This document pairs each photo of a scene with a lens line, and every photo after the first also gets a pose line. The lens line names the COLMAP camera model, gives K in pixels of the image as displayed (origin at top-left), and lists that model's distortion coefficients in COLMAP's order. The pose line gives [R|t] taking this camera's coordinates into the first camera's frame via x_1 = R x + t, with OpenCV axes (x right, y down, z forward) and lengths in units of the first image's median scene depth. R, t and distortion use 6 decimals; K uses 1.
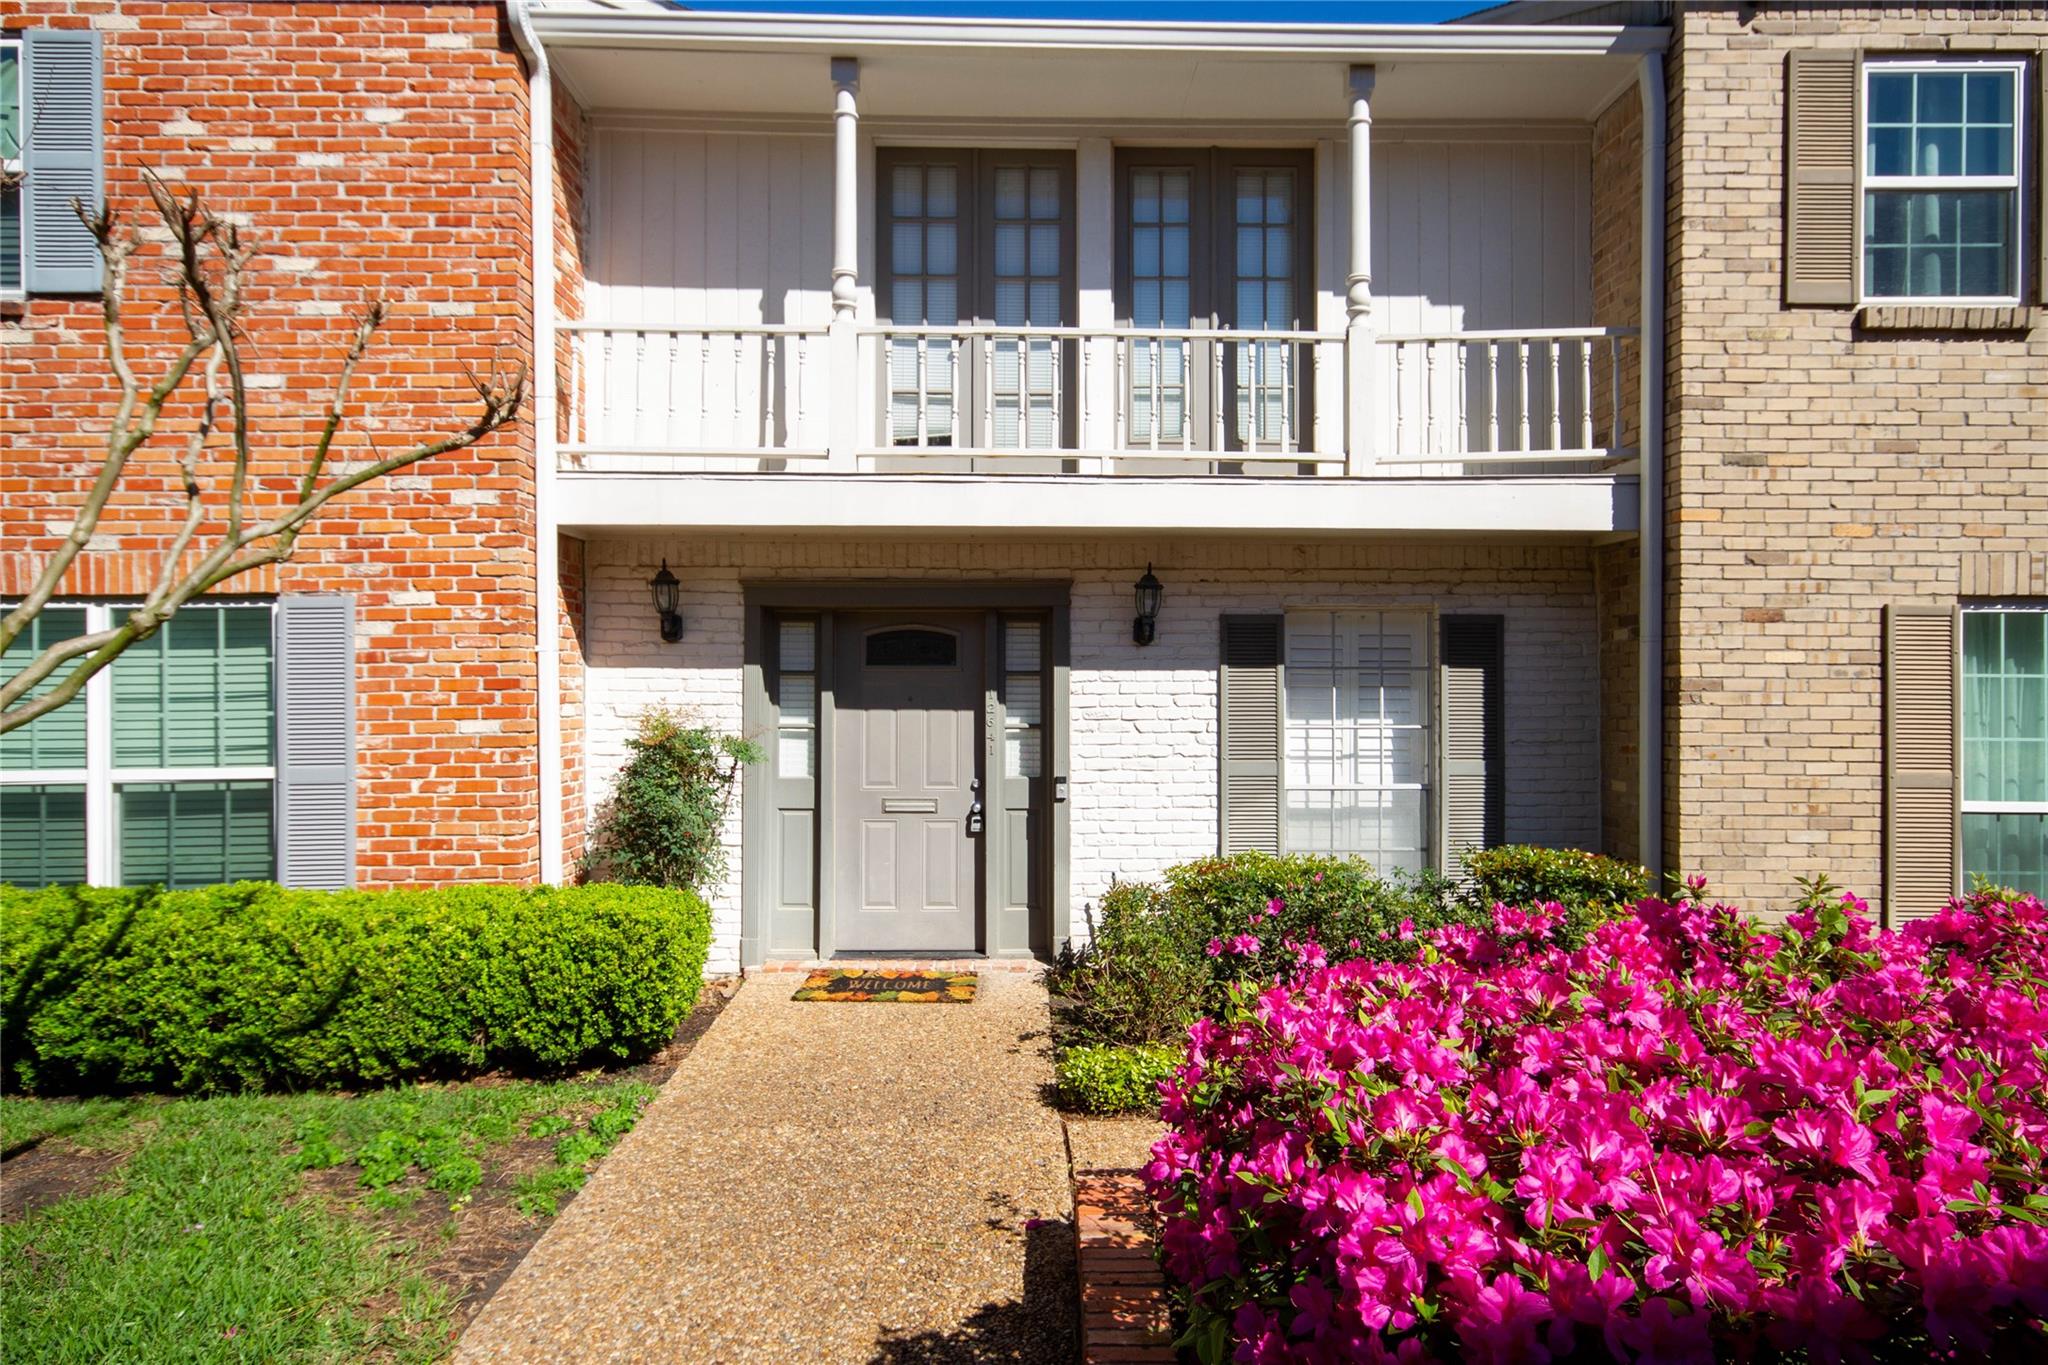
lens RADIAL K [[1257.2, 0, 1024.0], [0, 1257.2, 682.5], [0, 0, 1]] dist [-0.003280, 0.028661]
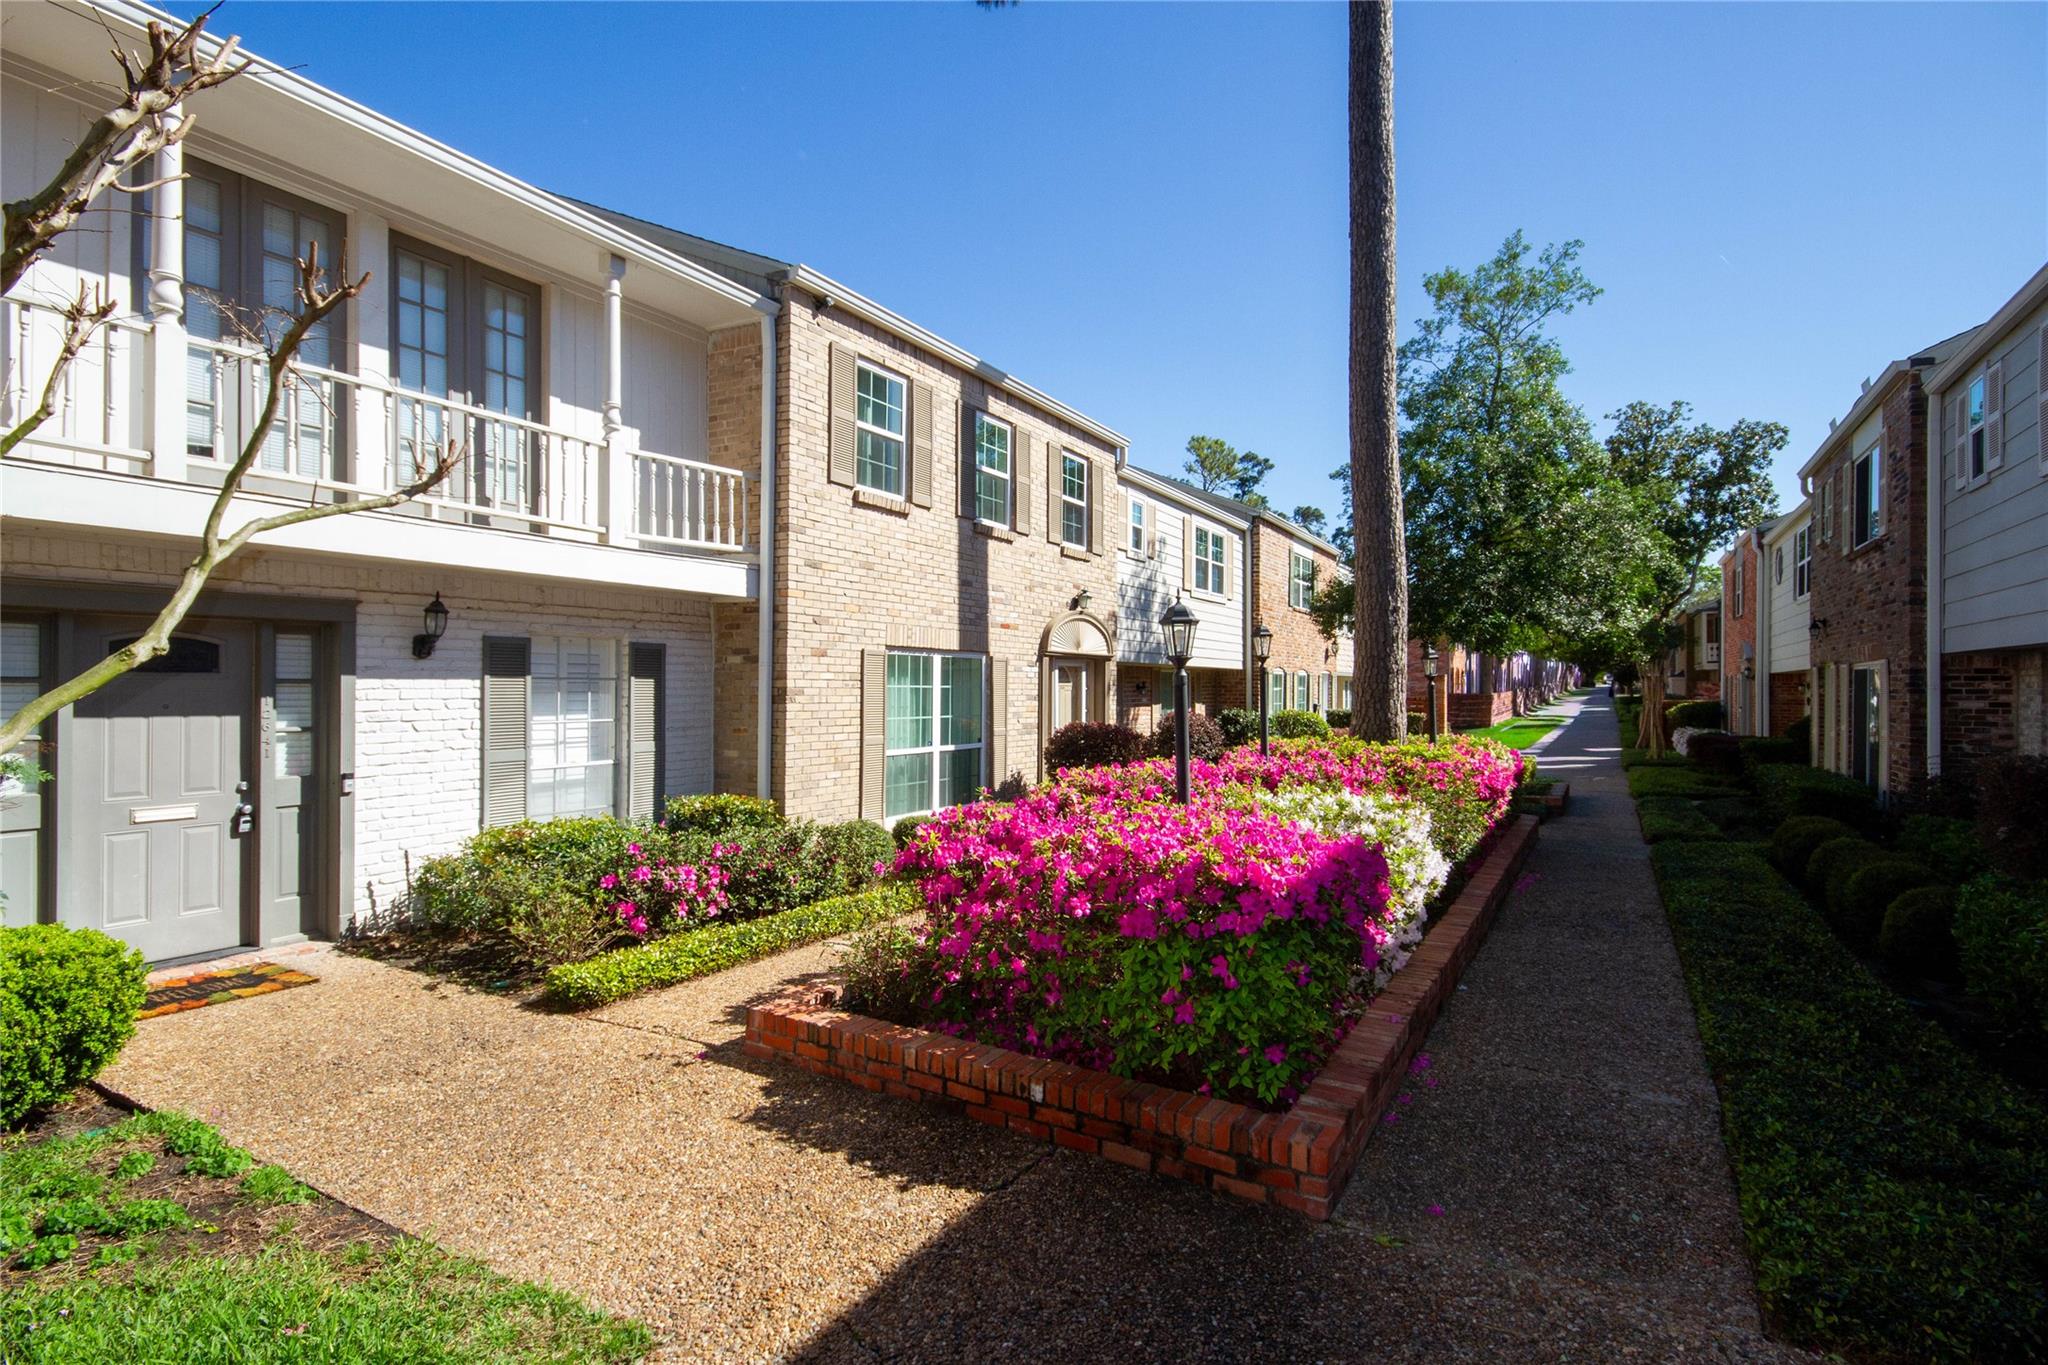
lens RADIAL K [[968.2, 0, 1024.0], [0, 968.2, 682.5], [0, 0, 1]] dist [0.004532, 0.000136]
pose [[0.536289, 0.005271, 0.844018, -0.380238], [-0.012497, 0.999920, 0.001695, -0.015571], [-0.843942, -0.011457, 0.536312, 0.018781]]
